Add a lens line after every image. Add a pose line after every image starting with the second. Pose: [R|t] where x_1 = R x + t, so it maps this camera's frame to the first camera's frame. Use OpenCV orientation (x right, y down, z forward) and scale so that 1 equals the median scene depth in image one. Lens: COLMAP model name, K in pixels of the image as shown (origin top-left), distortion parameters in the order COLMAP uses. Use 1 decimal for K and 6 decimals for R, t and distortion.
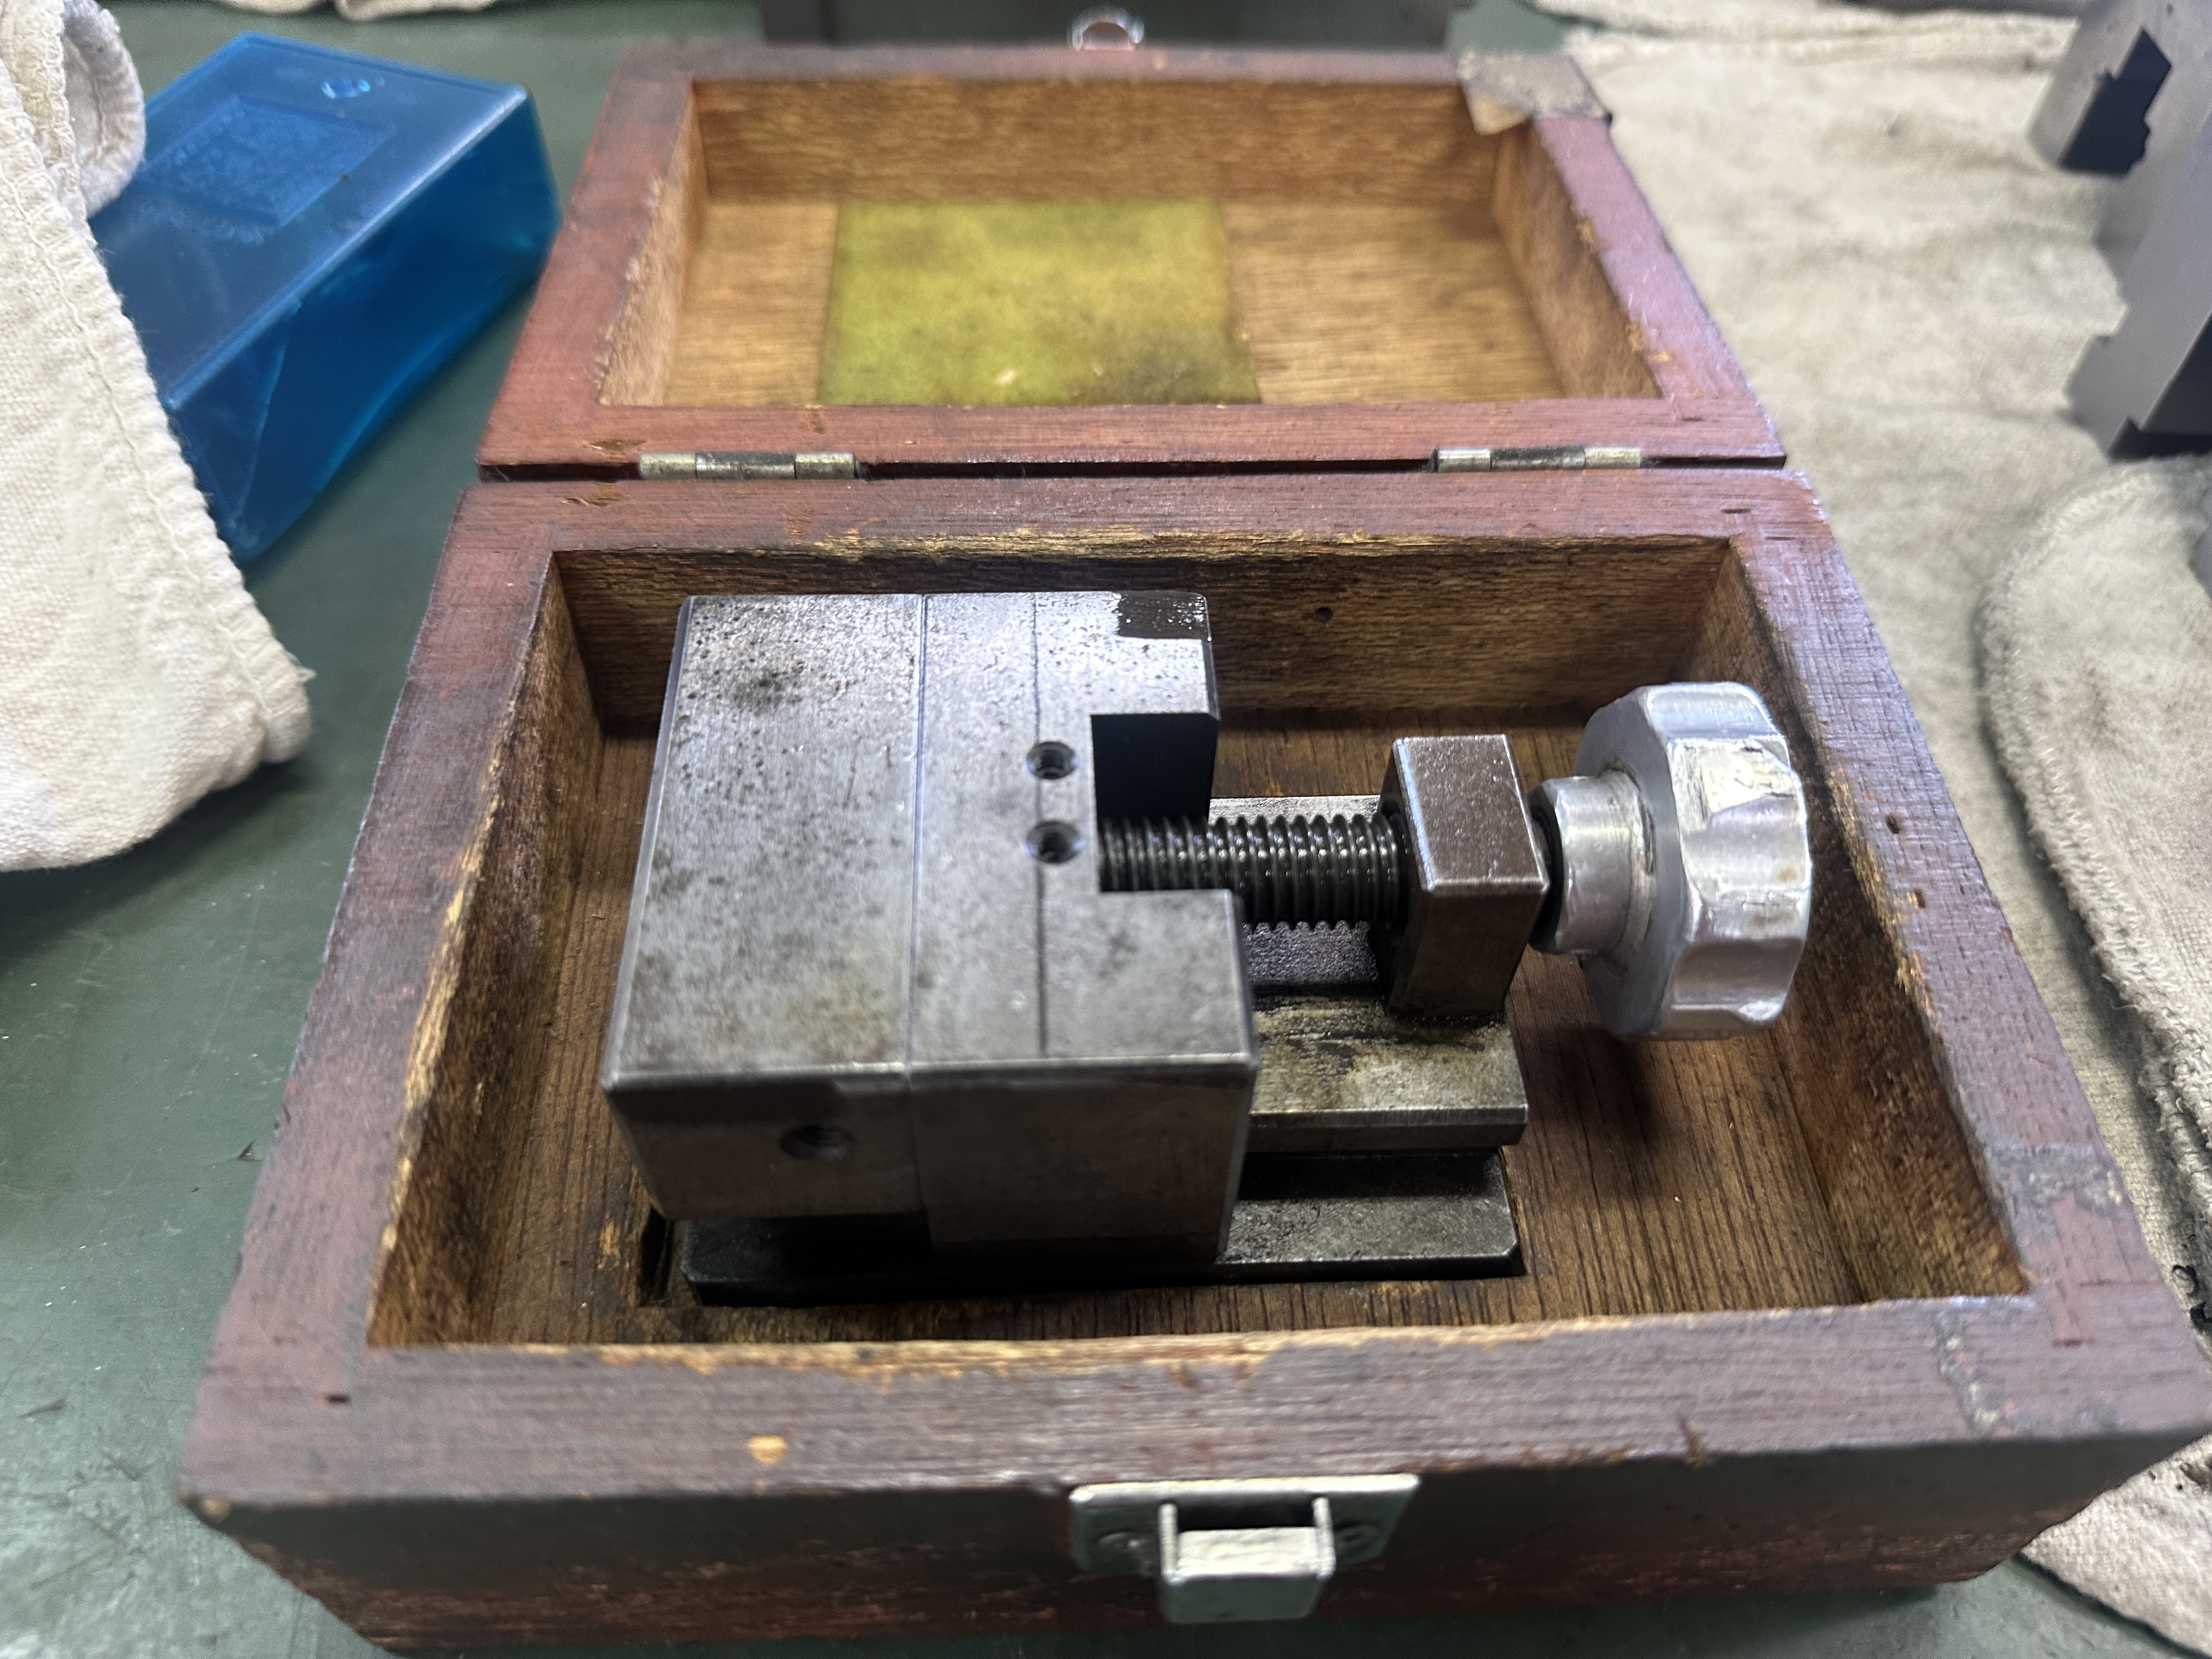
lens RADIAL K [[1617.4, 0, 1106.0], [0, 1617.4, 829.5], [0, 0, 1]] dist [-0.007322, -0.102786]
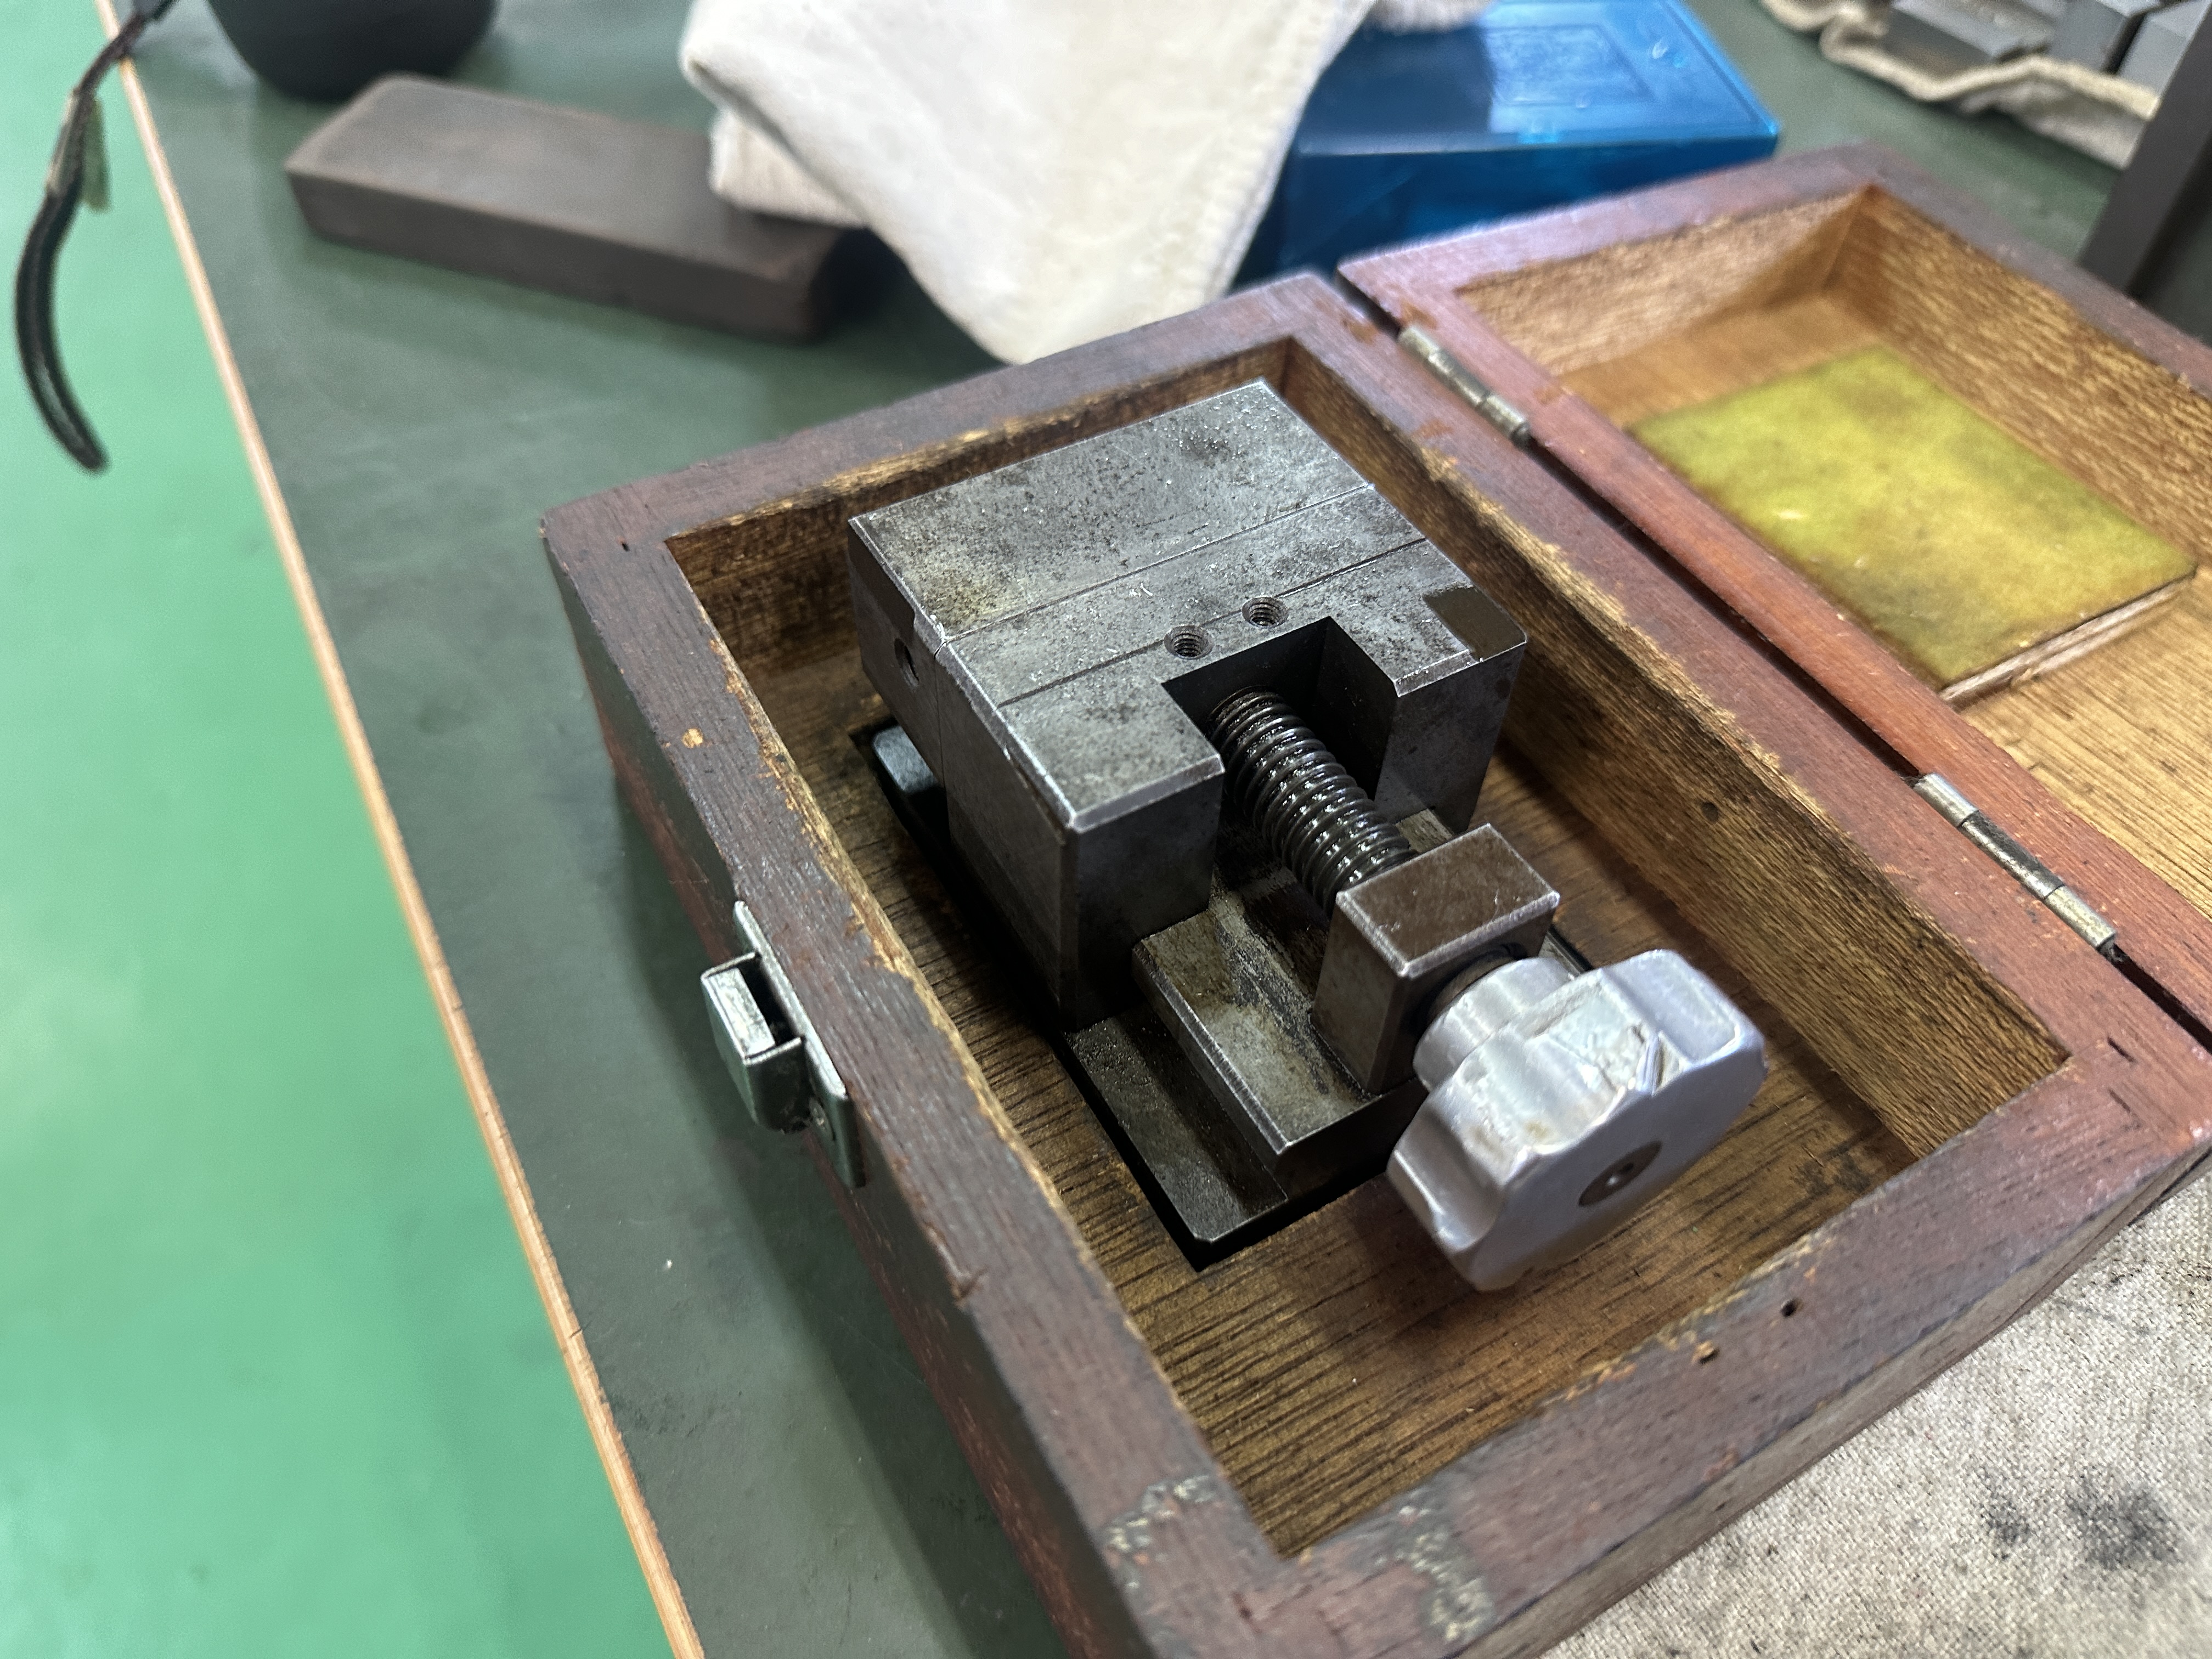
lens RADIAL K [[1597.0, 0, 1097.3], [0, 1597.0, 880.6], [0, 0, 1]] dist [-0.088658, 0.035261]
pose [[0.454156, 0.689708, -0.563956, 0.544380], [-0.697083, 0.669286, 0.257161, -0.096464], [0.554814, 0.276333, 0.784743, 0.074084]]
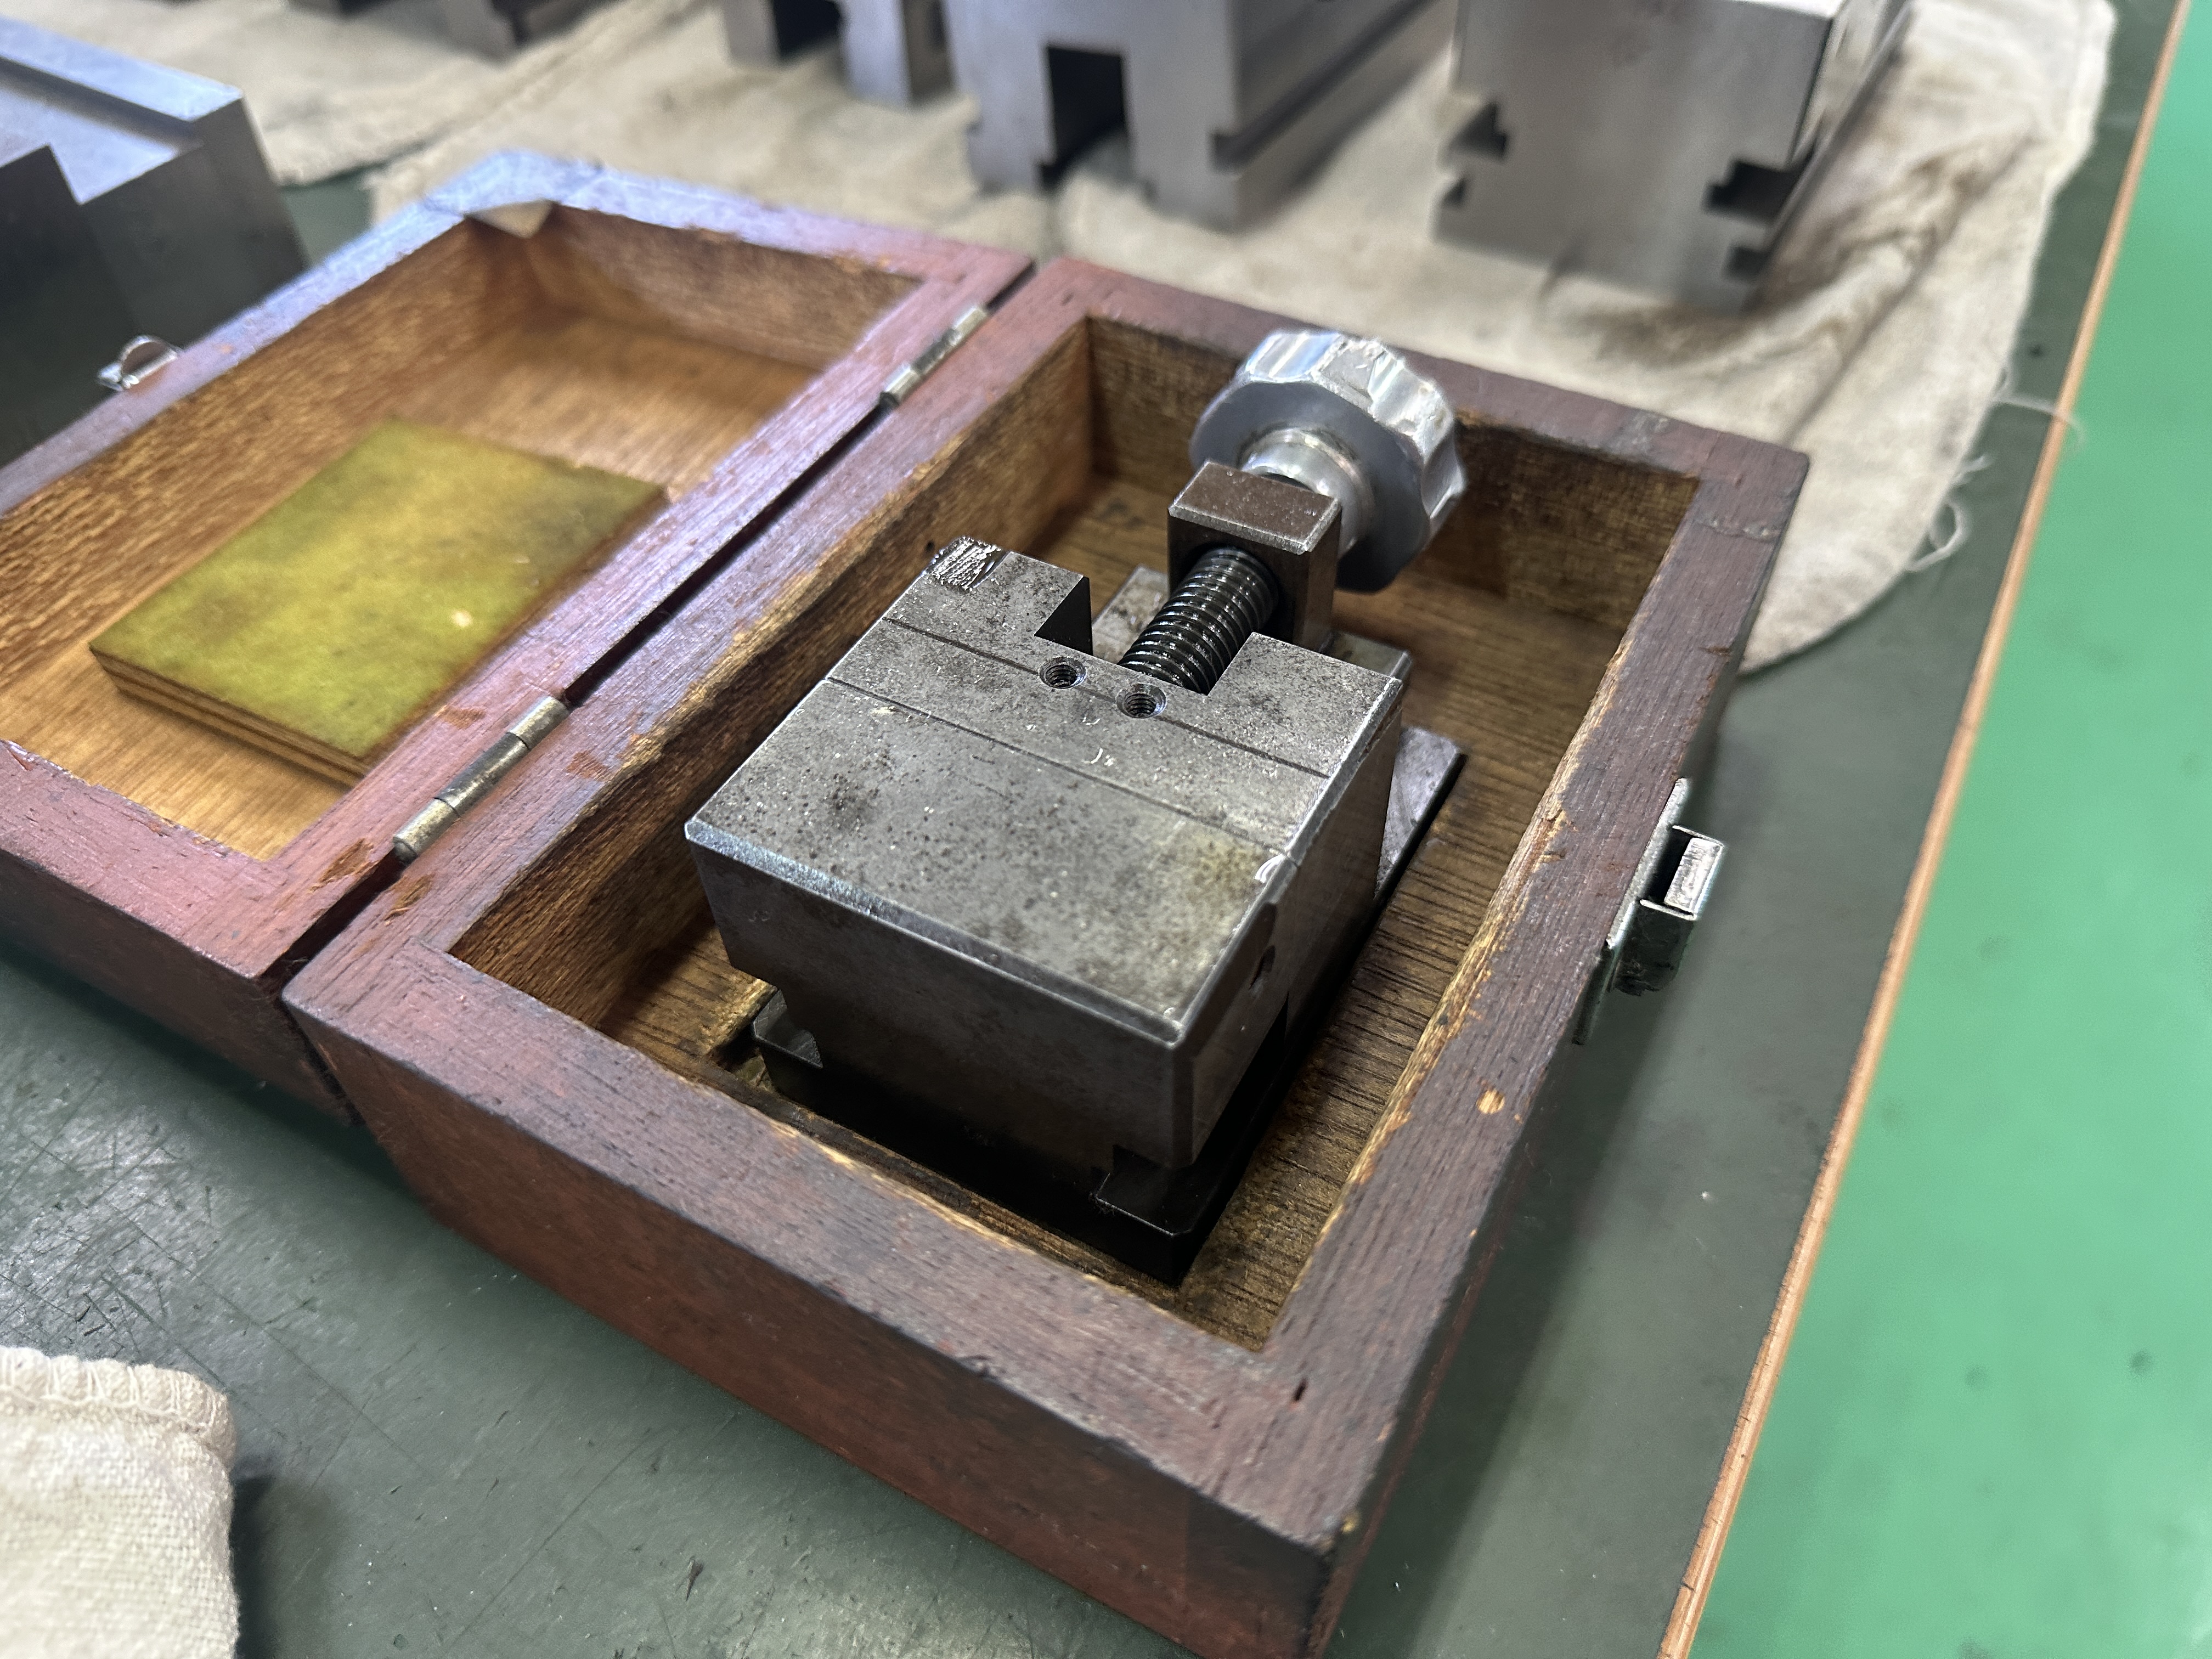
lens RADIAL K [[1585.7, 0, 1102.4], [0, 1585.7, 868.6], [0, 0, 1]] dist [-0.056069, 0.004864]
pose [[0.517070, -0.677884, 0.522600, -0.560122], [0.693039, 0.689887, 0.209173, -0.128699], [-0.502330, 0.254025, 0.826520, 0.064087]]
